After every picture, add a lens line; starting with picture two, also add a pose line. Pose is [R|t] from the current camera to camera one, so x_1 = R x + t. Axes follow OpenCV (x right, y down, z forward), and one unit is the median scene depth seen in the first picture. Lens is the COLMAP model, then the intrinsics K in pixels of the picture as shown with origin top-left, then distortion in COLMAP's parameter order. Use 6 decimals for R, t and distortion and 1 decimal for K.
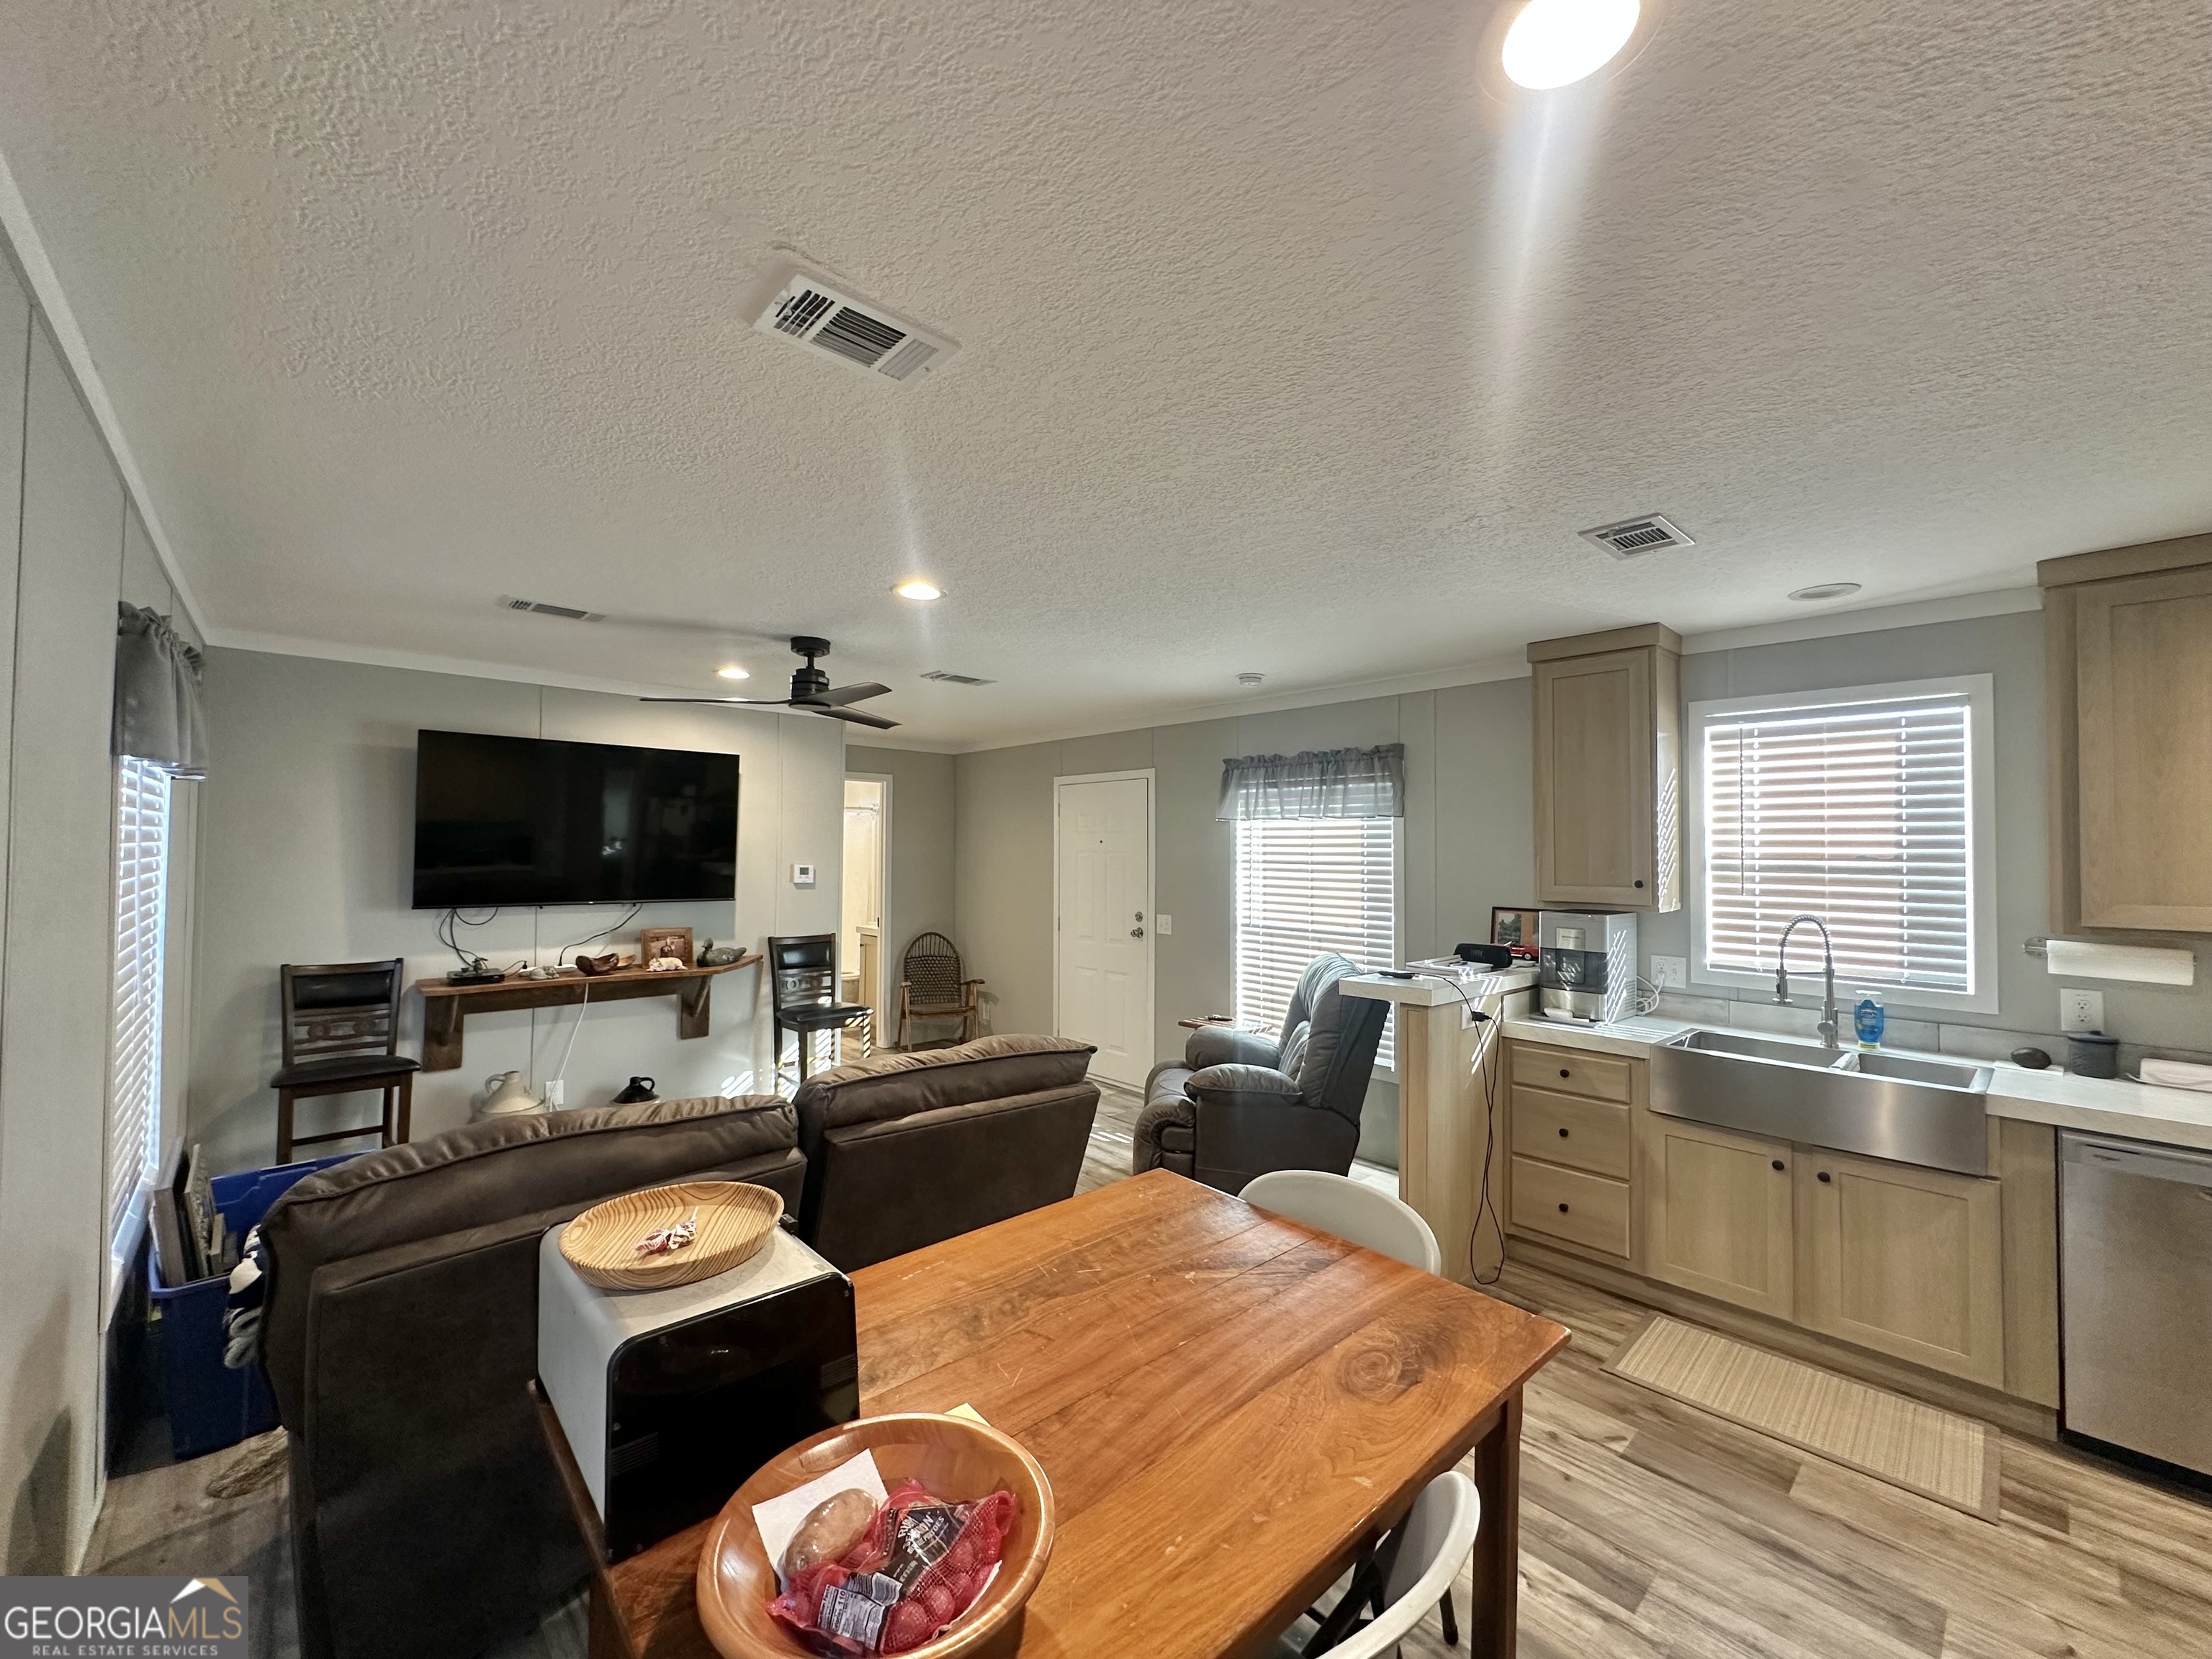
lens RADIAL K [[880.2, 0, 1106.0], [0, 880.2, 829.5], [0, 0, 1]] dist [-0.003088, 0.000064]
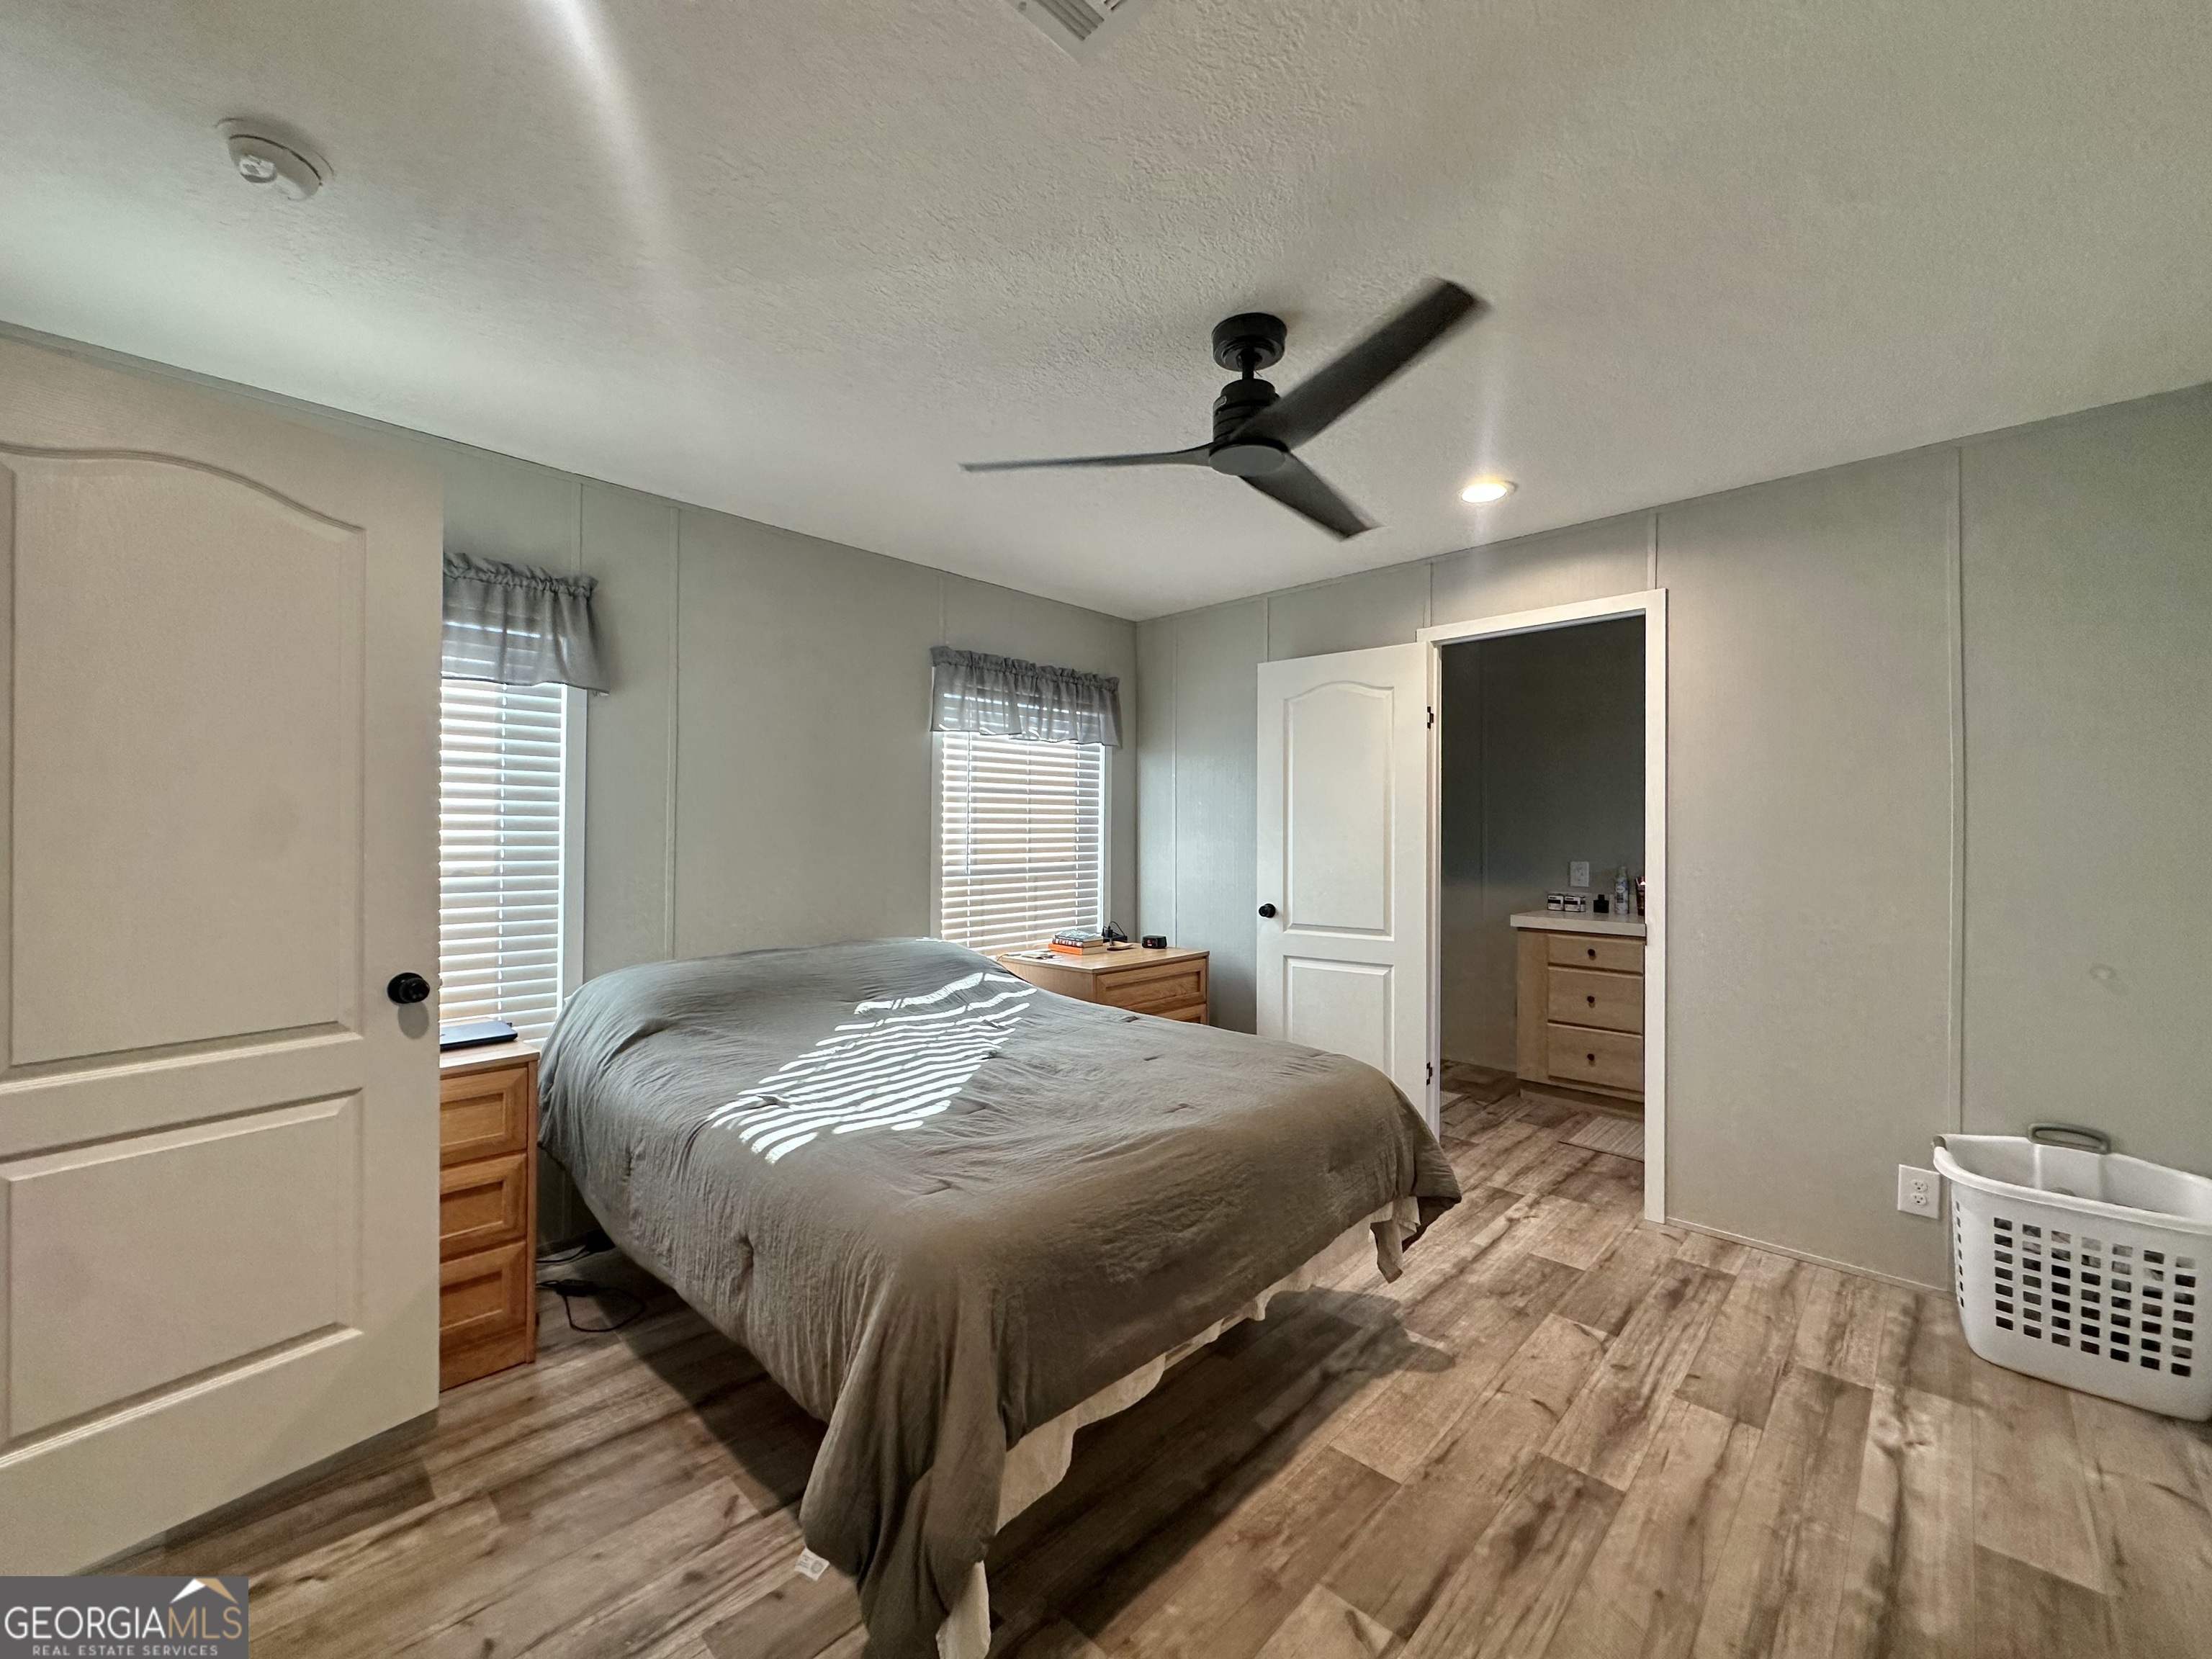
lens RADIAL K [[880.2, 0, 1106.0], [0, 880.2, 829.5], [0, 0, 1]] dist [-0.003088, 0.000064]
pose [[-0.056042, -0.009551, 0.998383, -0.207455], [-0.030040, 0.999518, 0.007875, 0.073970], [-0.997976, -0.029550, -0.056302, 0.884639]]
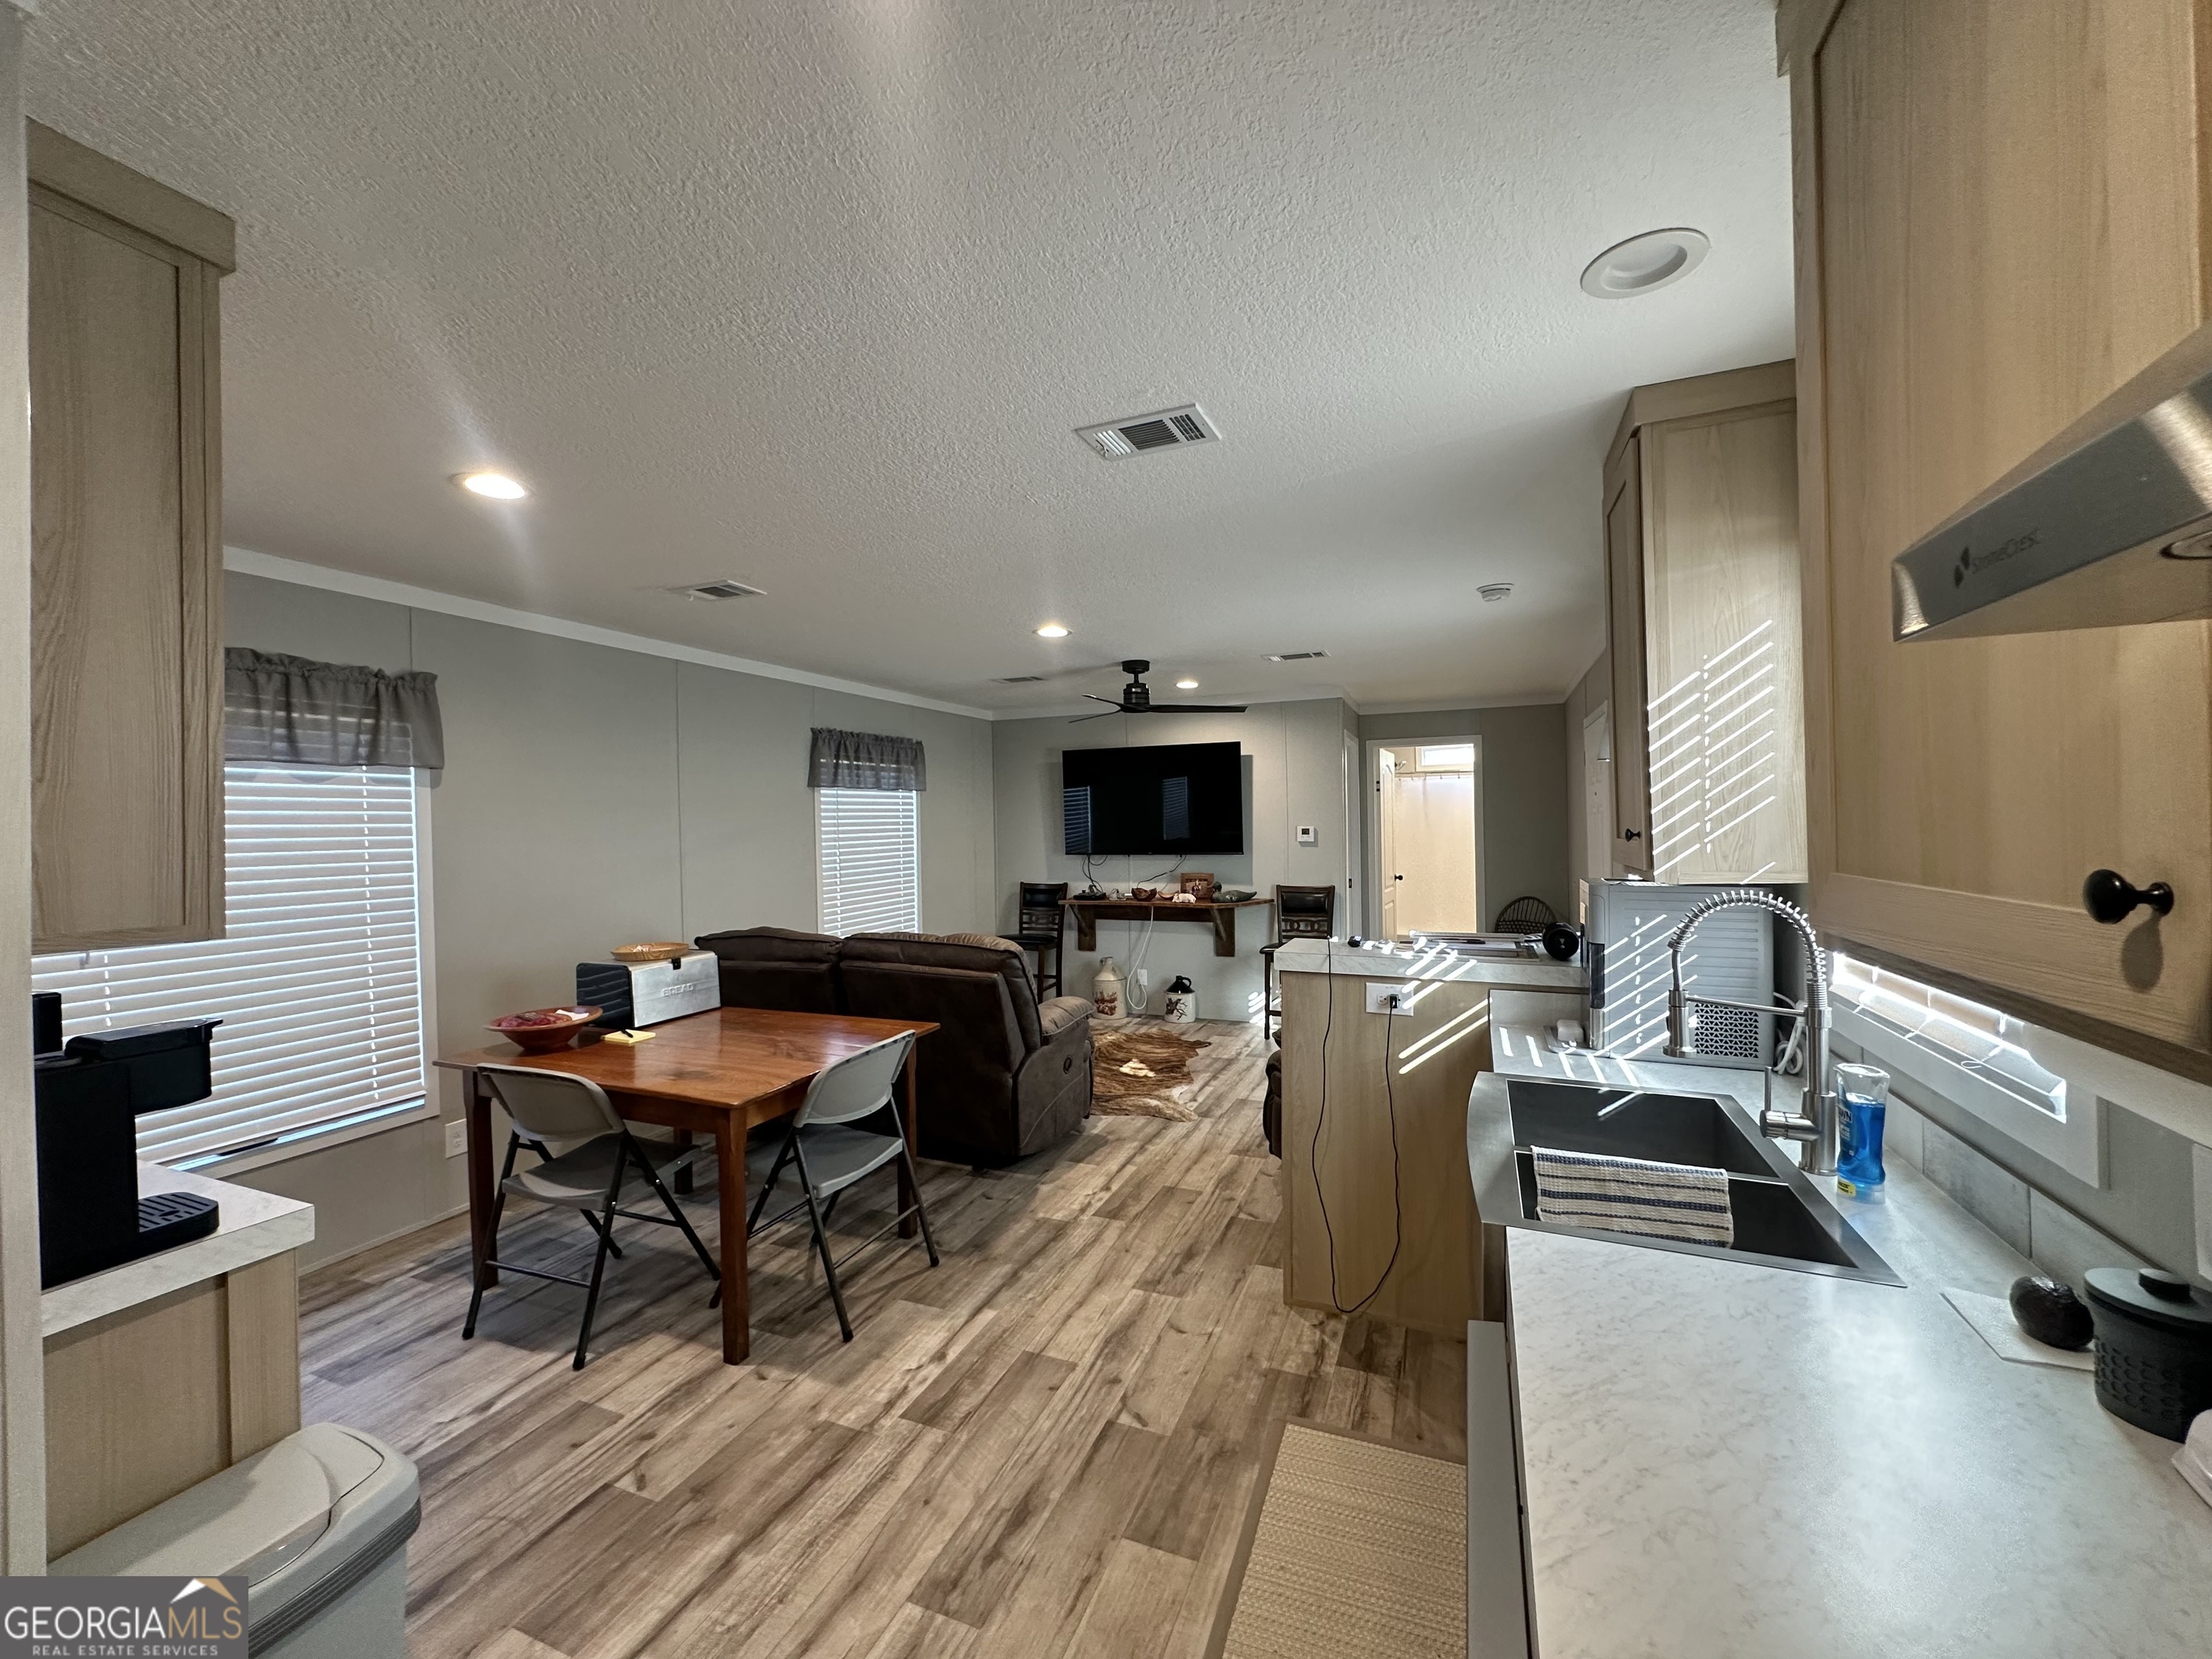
lens RADIAL K [[880.2, 0, 1106.0], [0, 880.2, 829.5], [0, 0, 1]] dist [-0.003088, 0.000064]
pose [[0.418008, -0.011825, -0.908366, 0.782756], [0.044771, 0.998968, 0.007598, 0.030062], [0.907339, -0.043845, 0.418107, 0.330271]]
